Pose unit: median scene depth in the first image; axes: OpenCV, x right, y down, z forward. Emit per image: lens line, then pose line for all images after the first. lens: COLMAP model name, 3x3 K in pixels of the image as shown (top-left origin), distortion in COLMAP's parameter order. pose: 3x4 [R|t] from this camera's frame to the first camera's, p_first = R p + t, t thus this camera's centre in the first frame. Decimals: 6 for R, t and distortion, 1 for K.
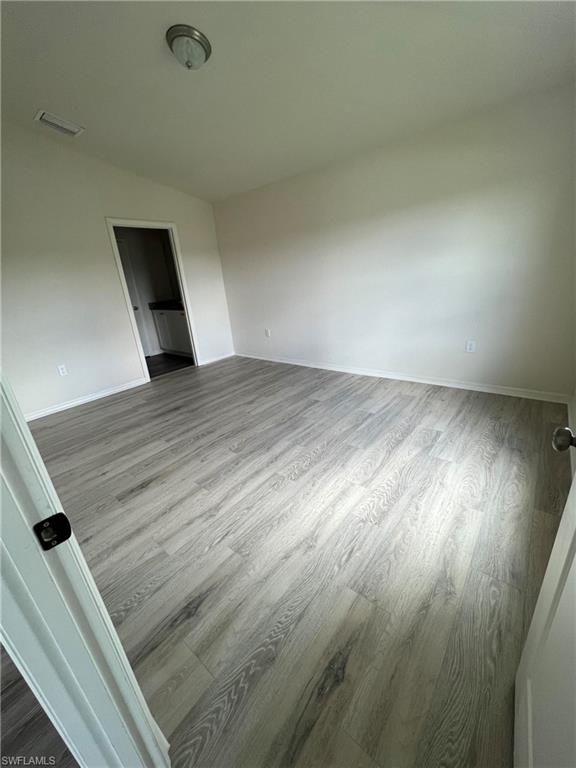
lens RADIAL K [[305.1, 0, 288.9], [0, 305.1, 386.8], [0, 0, 1]] dist [0.001017, -0.000840]
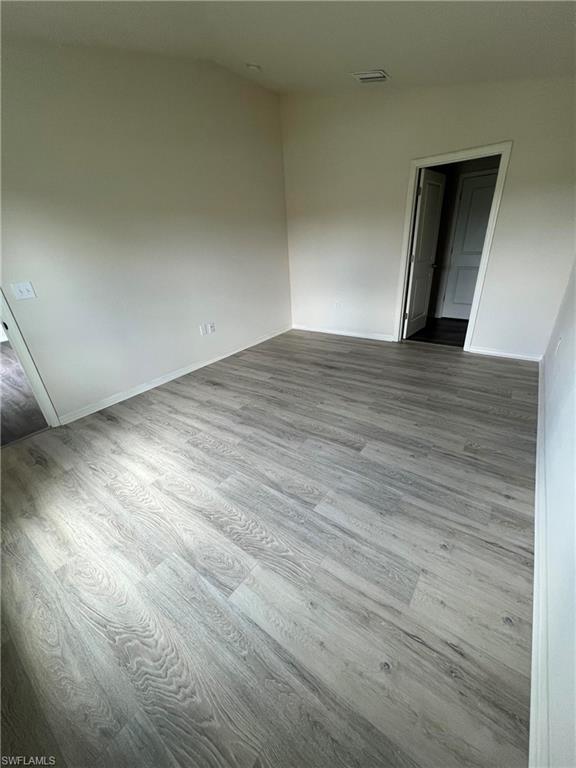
lens RADIAL K [[305.1, 0, 286.1], [0, 305.1, 384.2], [0, 0, 1]] dist [0.001017, -0.000840]
pose [[0.046149, 0.493049, -0.868777, 0.762204], [-0.294932, 0.837658, 0.459722, -0.425642], [0.954403, 0.235015, 0.184073, 0.881982]]
